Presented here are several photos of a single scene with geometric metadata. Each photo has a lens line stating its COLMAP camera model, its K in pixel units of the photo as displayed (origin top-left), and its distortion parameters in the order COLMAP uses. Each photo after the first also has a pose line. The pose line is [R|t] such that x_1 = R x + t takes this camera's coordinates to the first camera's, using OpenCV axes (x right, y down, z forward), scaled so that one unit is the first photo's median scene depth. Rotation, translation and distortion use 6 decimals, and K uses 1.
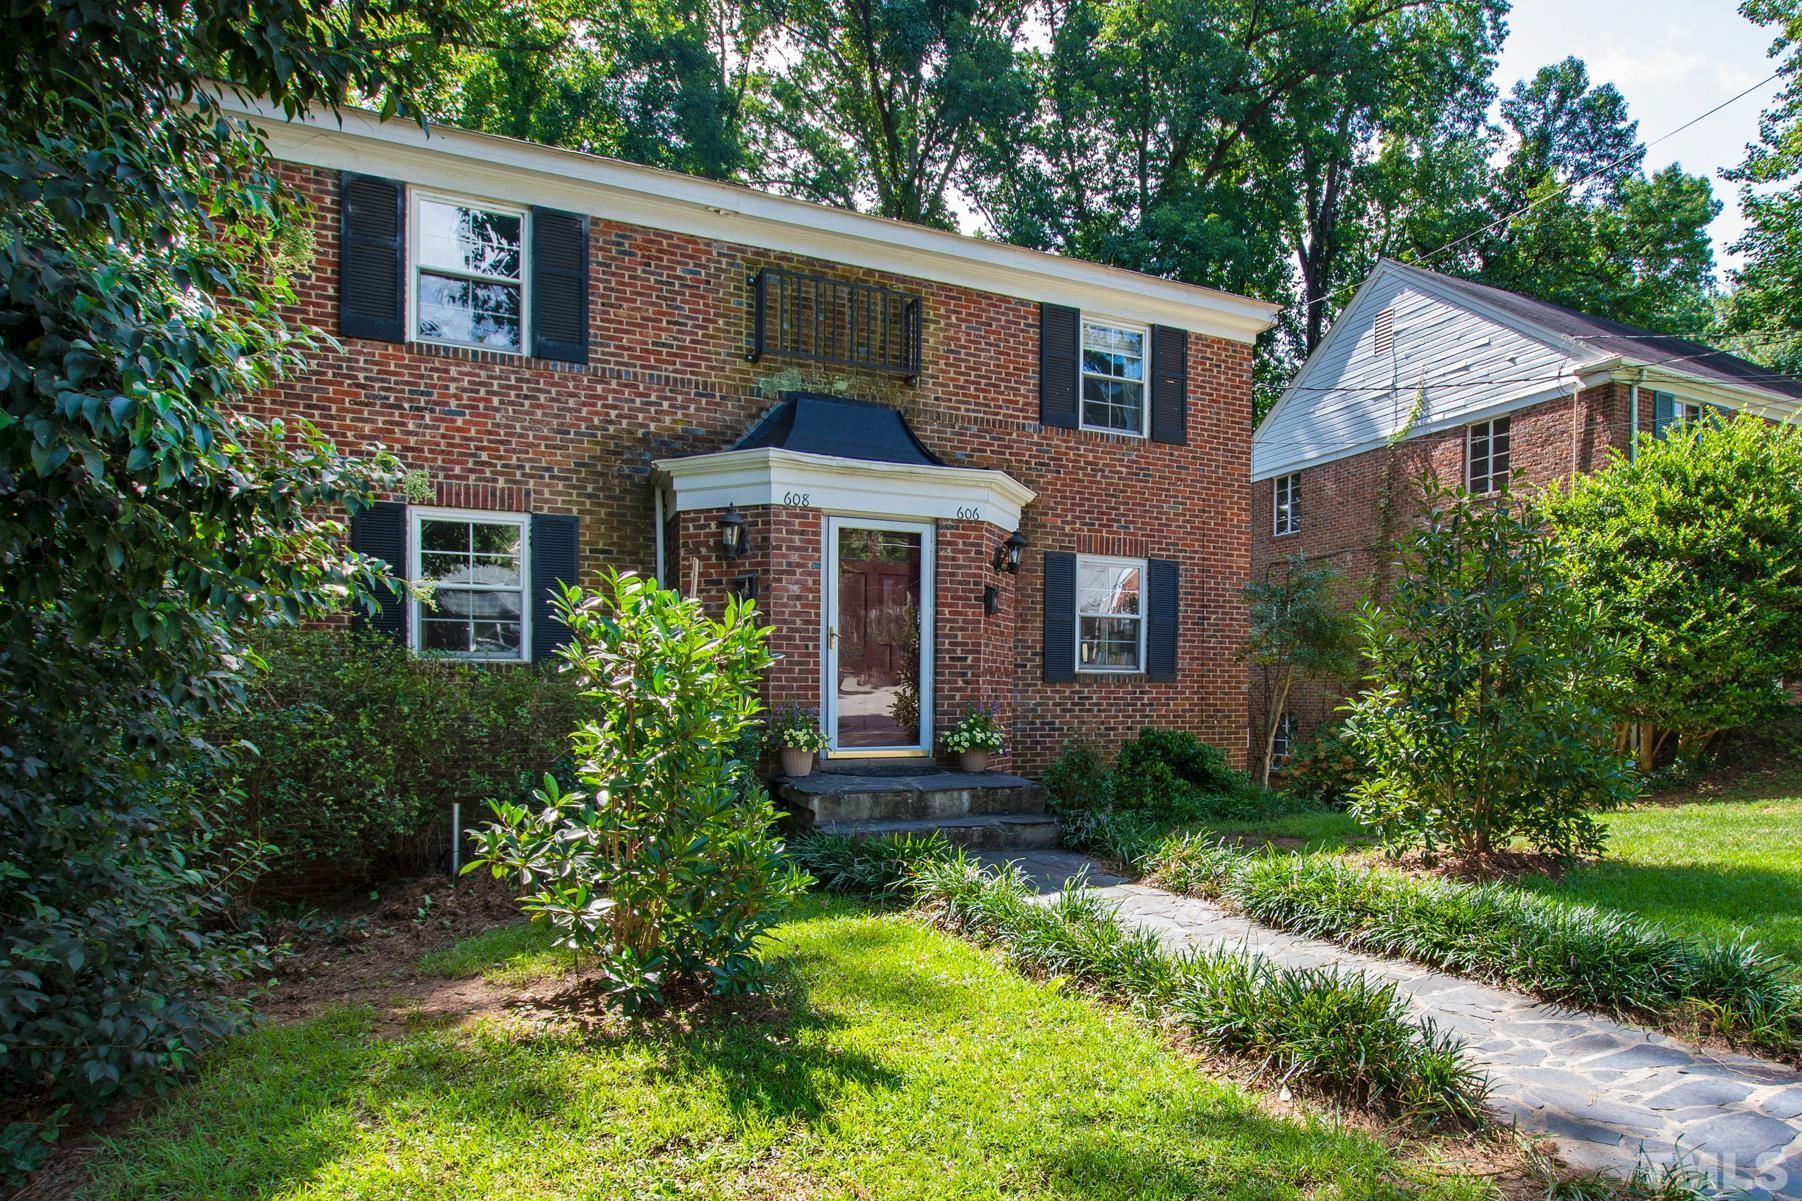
lens RADIAL K [[952.1, 0, 1002.9], [0, 952.1, 682.2], [0, 0, 1]] dist [-0.003610, -0.000766]
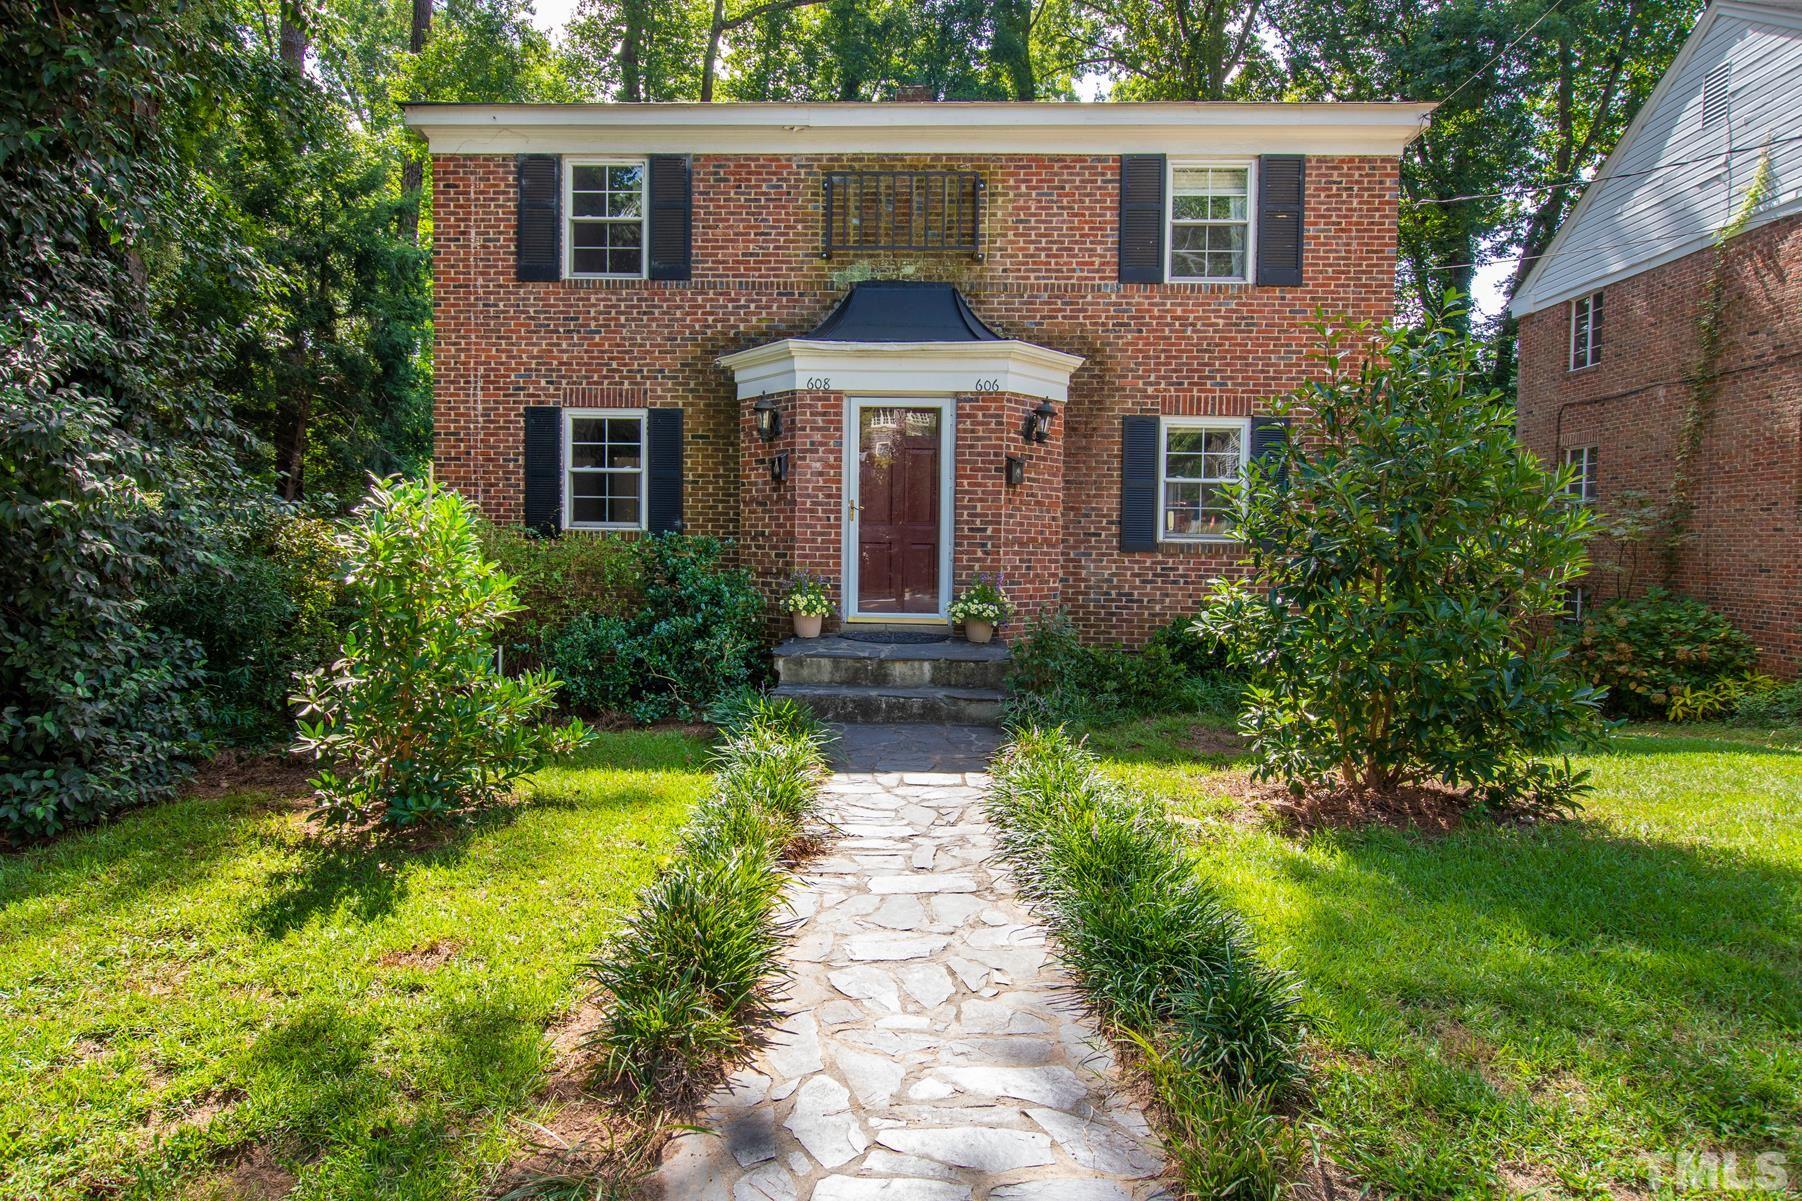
lens RADIAL K [[909.6, 0, 886.8], [0, 909.6, 544.1], [0, 0, 1]] dist [0.007428, 0.005155]
pose [[0.897793, 0.010680, -0.440288, 0.277502], [-0.008520, 0.999940, 0.006884, -0.014067], [0.440335, -0.002429, 0.897830, 0.084528]]
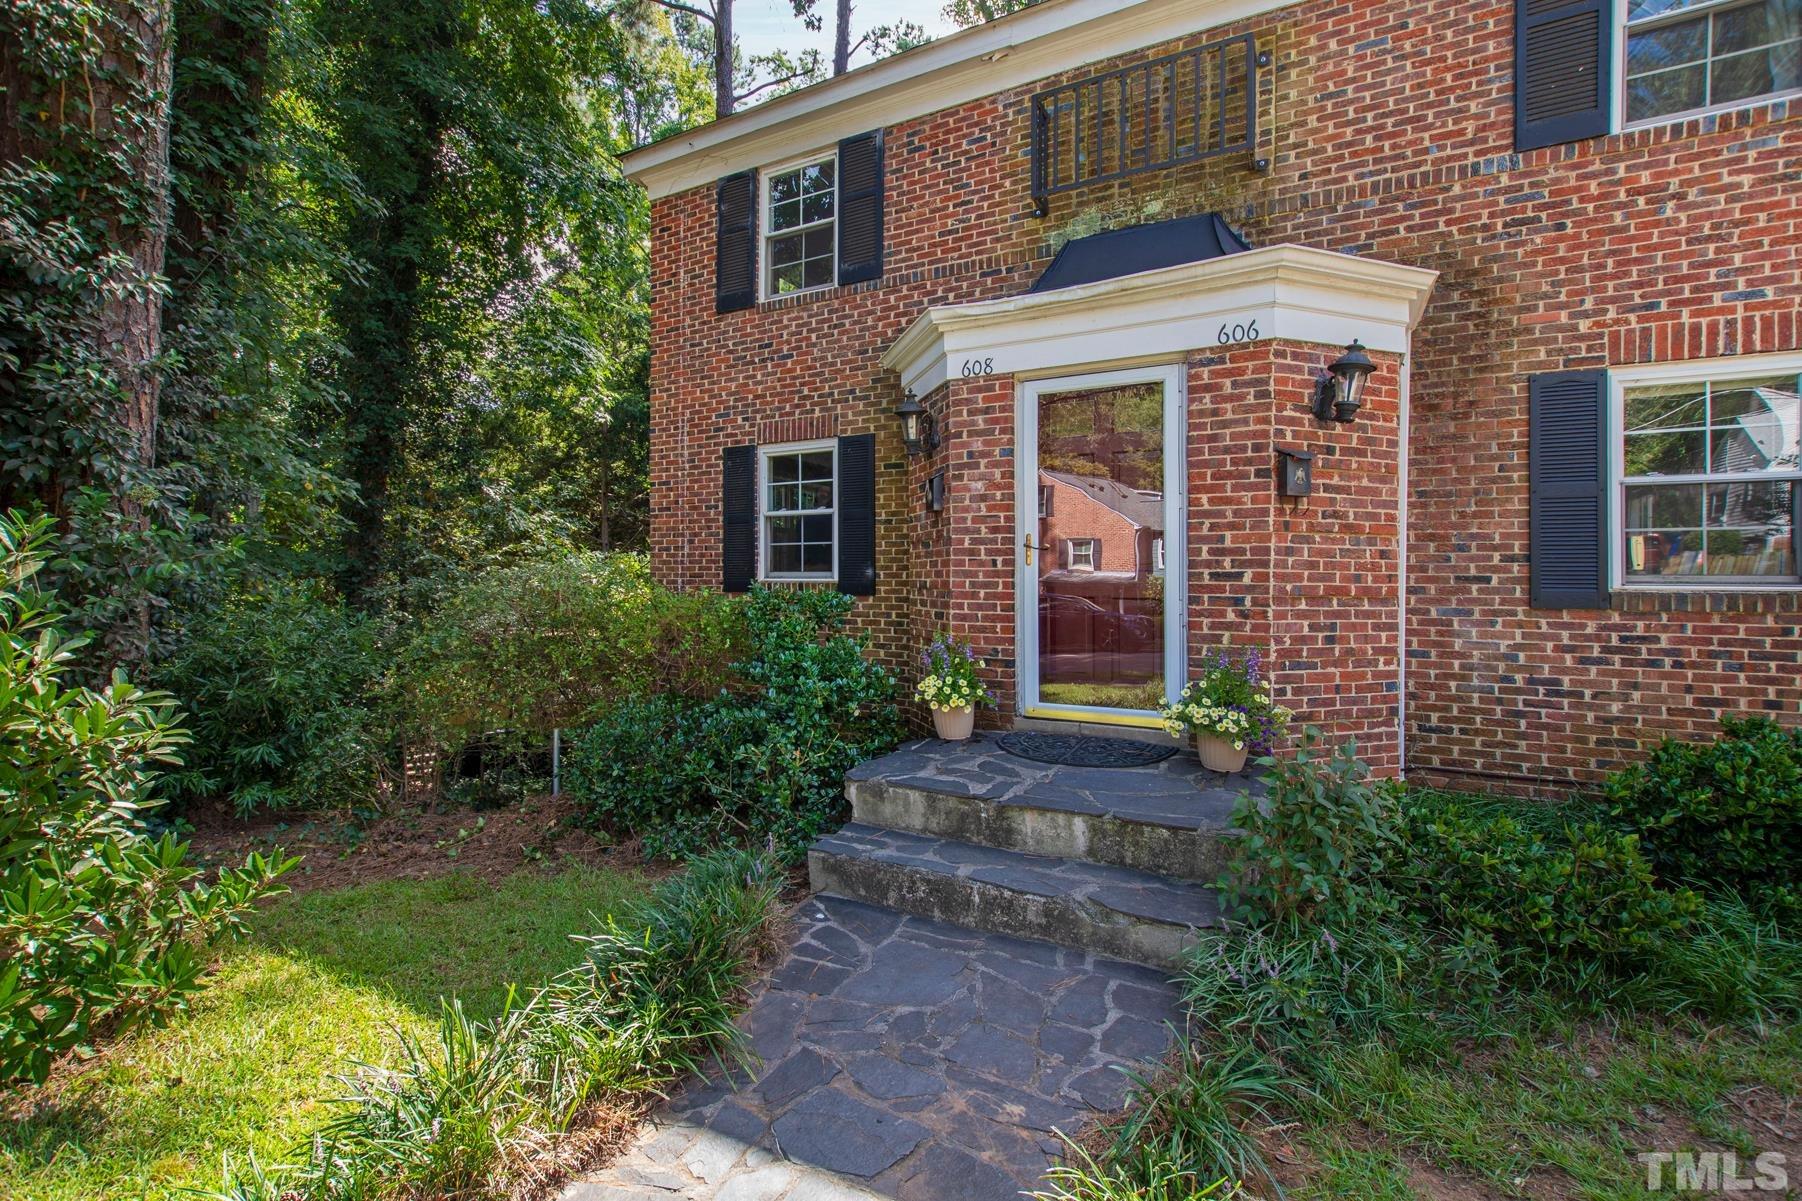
lens RADIAL K [[795.5, 0, 909.5], [0, 795.5, 577.0], [0, 0, 1]] dist [-0.014963, 0.000015]
pose [[0.618215, -0.007489, -0.785973, 0.213769], [0.004875, 0.999972, -0.005694, -0.020498], [0.785994, -0.000311, 0.618234, 0.500696]]
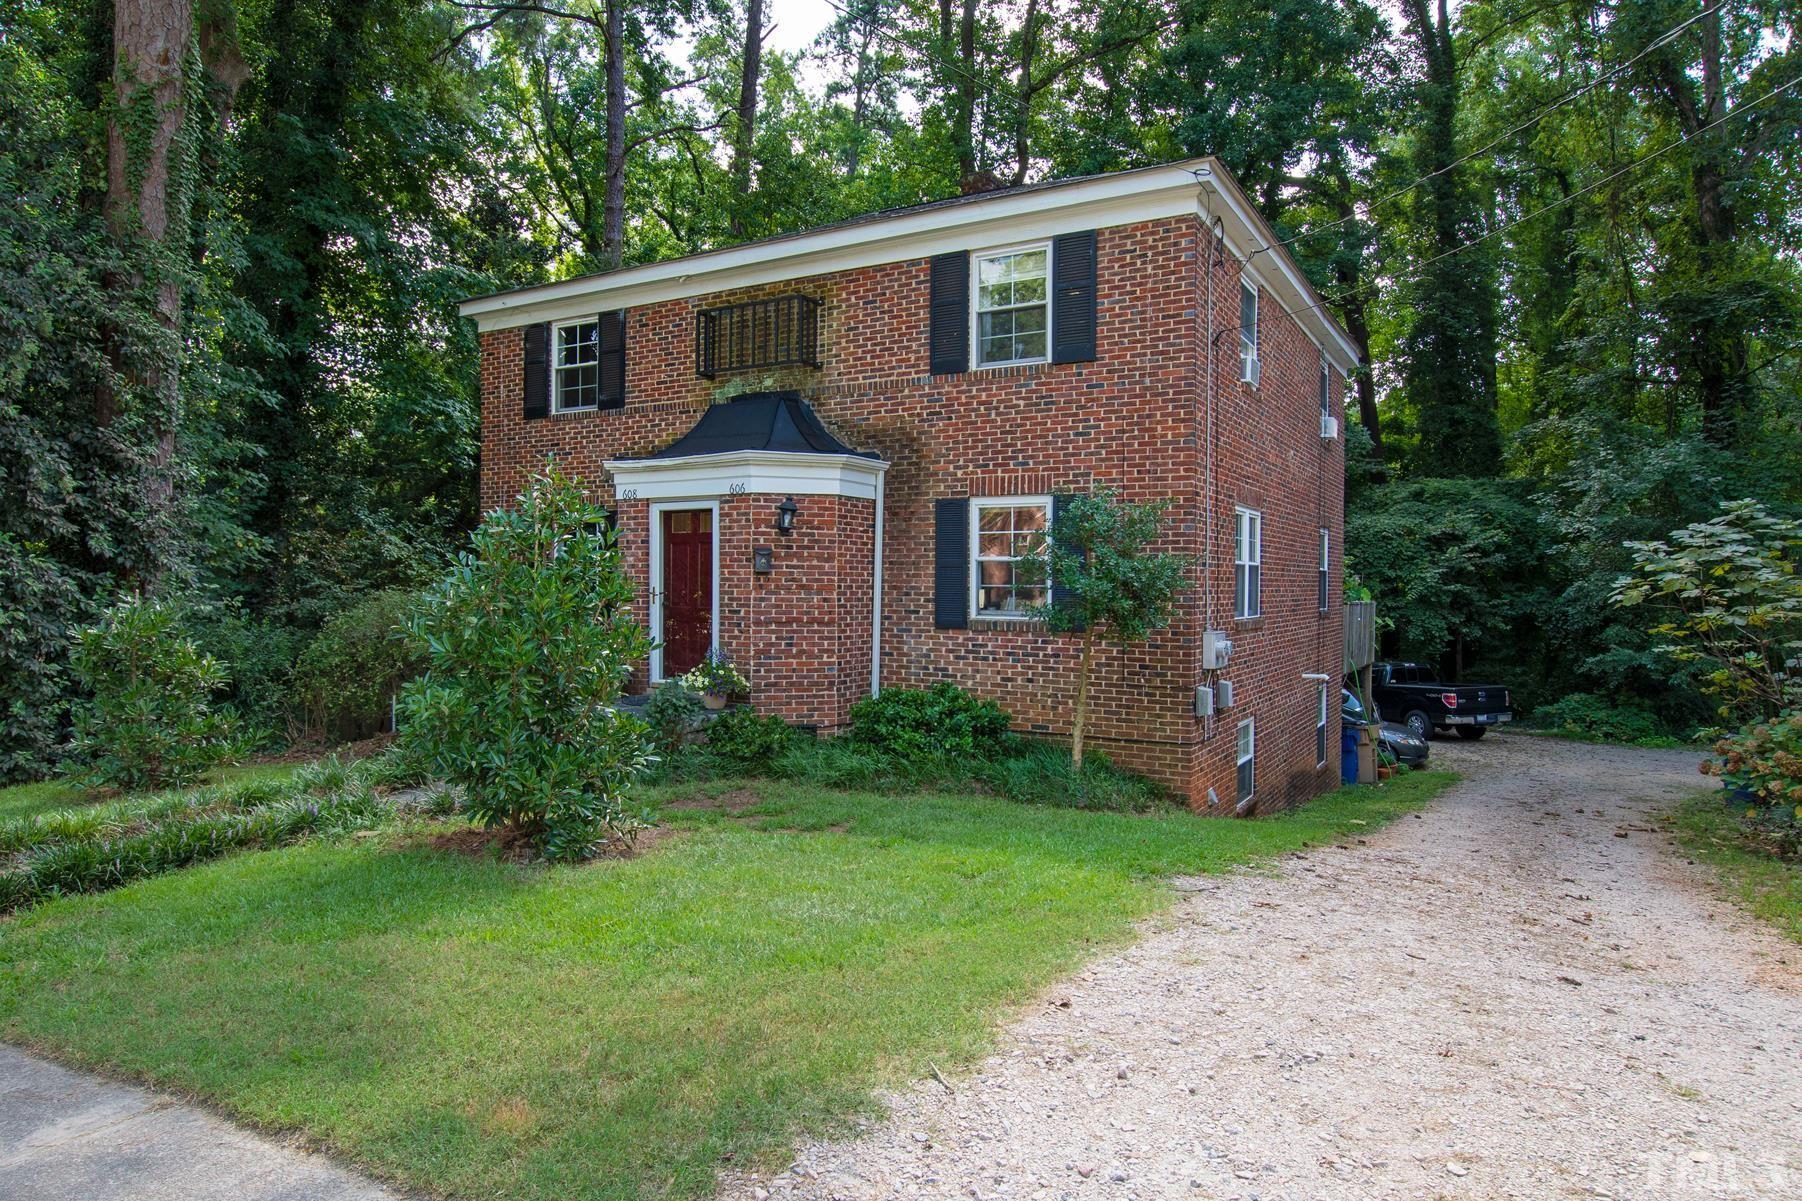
lens RADIAL K [[909.6, 0, 874.1], [0, 909.6, 559.4], [0, 0, 1]] dist [0.007428, 0.005155]
pose [[0.625668, -0.020901, -0.779809, 0.890876], [0.000651, 0.999655, -0.026271, -0.056143], [0.780089, 0.015929, 0.625466, 0.404555]]
